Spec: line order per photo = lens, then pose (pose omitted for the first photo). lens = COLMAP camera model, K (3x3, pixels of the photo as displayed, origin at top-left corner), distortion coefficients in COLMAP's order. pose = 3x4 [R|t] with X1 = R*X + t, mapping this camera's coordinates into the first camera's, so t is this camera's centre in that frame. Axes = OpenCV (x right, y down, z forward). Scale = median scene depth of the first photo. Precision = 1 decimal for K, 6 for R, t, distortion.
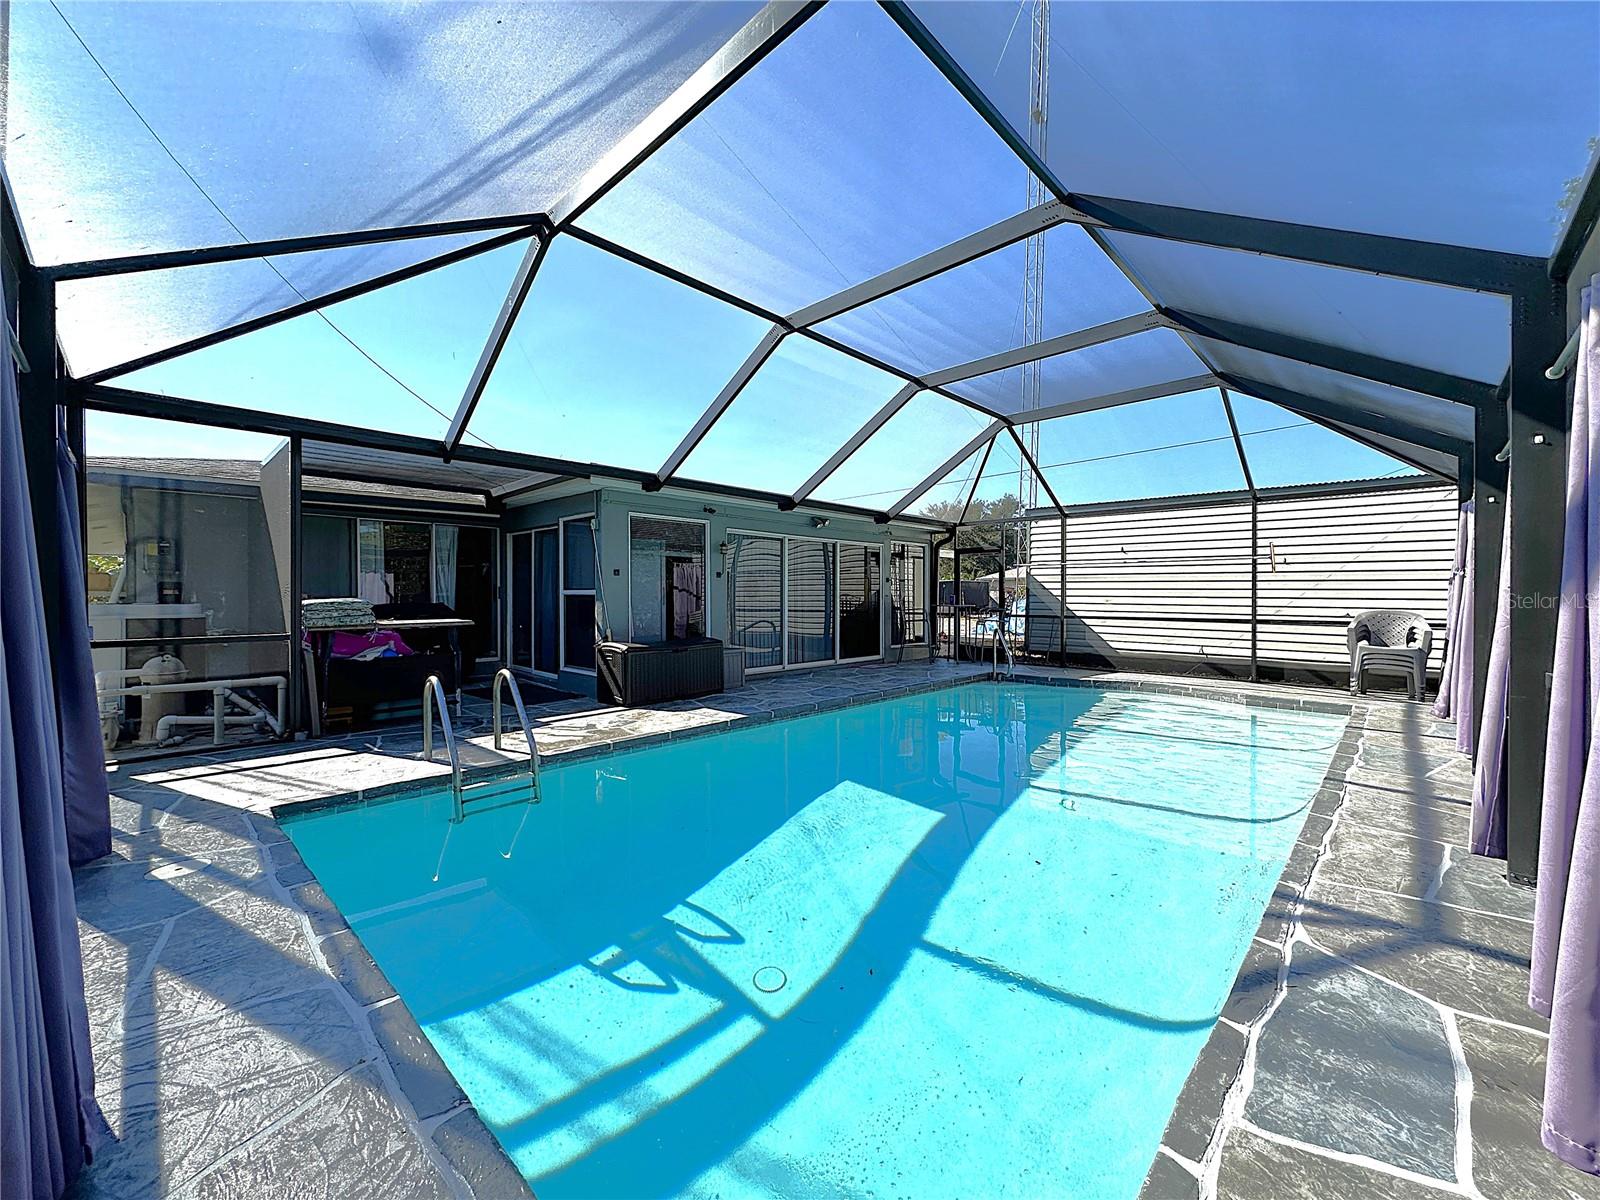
lens RADIAL K [[642.8, 0, 801.8], [0, 642.8, 594.5], [0, 0, 1]] dist [-0.000205, -0.000375]
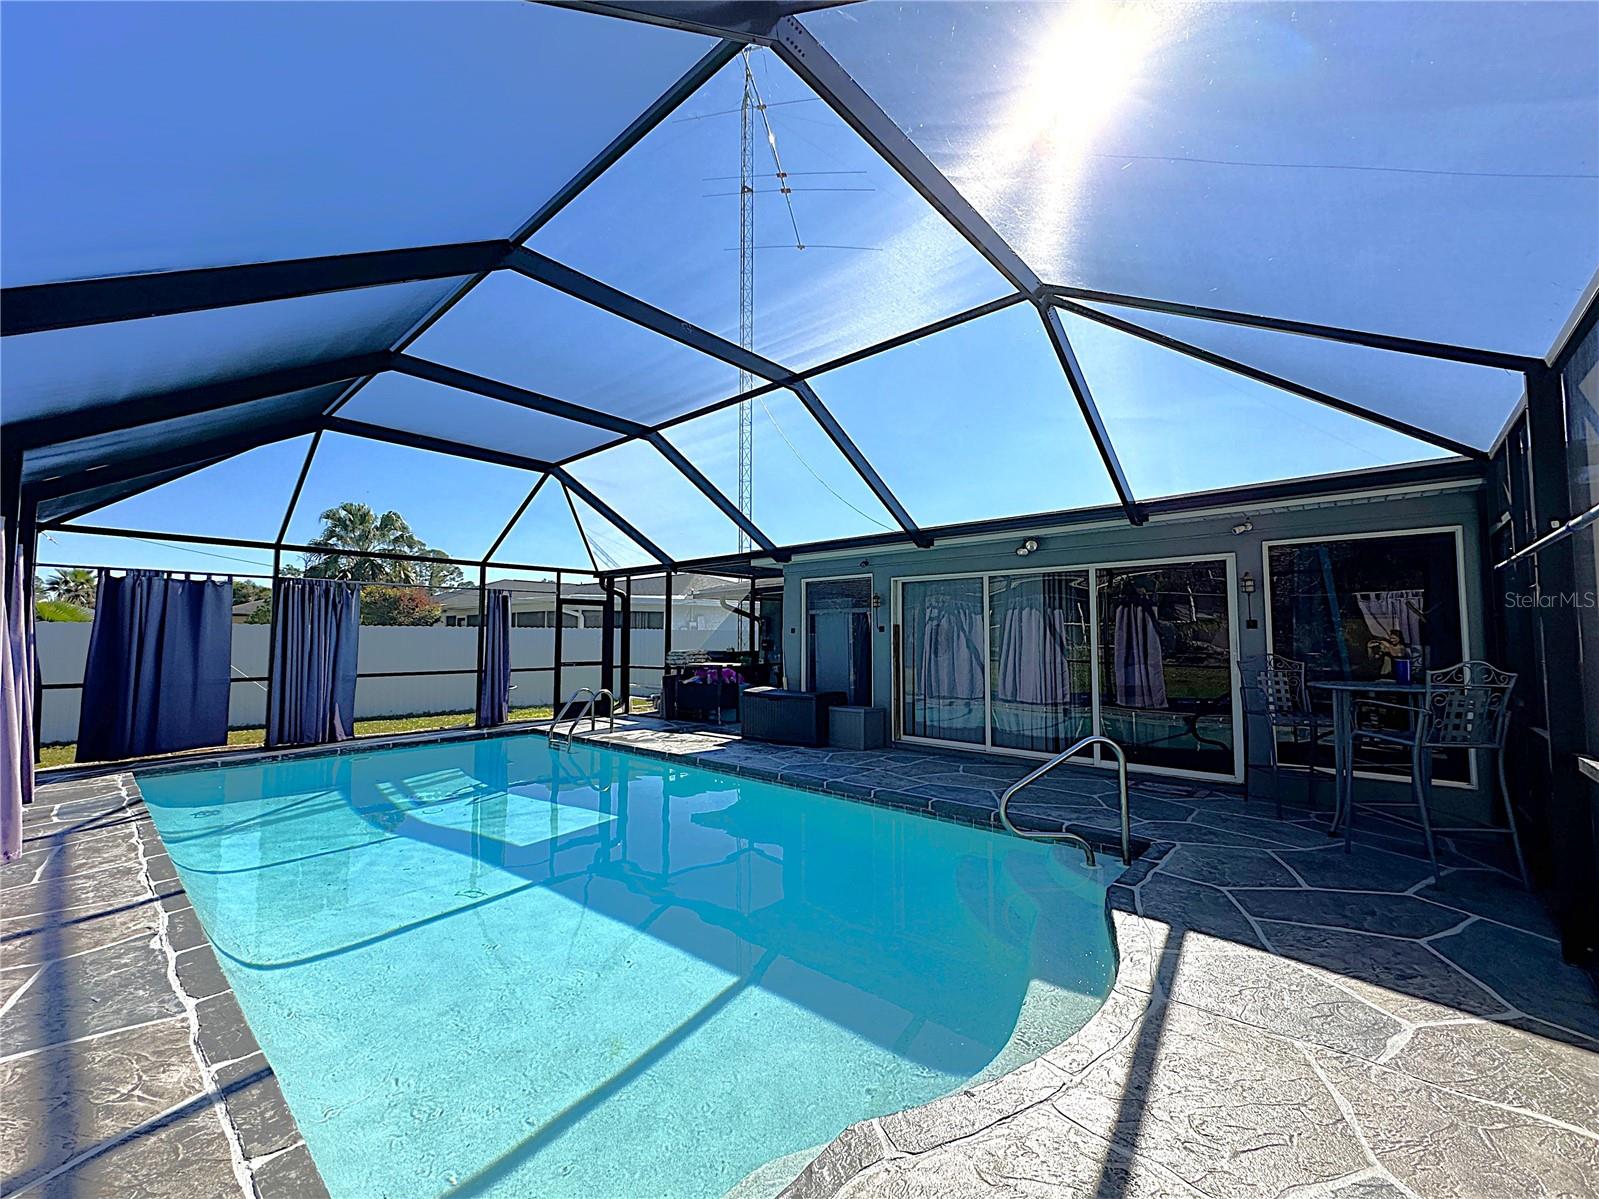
lens RADIAL K [[642.4, 0, 802.2], [0, 642.4, 600.7], [0, 0, 1]] dist [-0.000205, -0.000375]
pose [[0.033504, -0.062714, -0.997469, 0.842228], [-0.003682, 0.998015, -0.062872, -0.012531], [0.999432, 0.005779, 0.033206, 0.882863]]
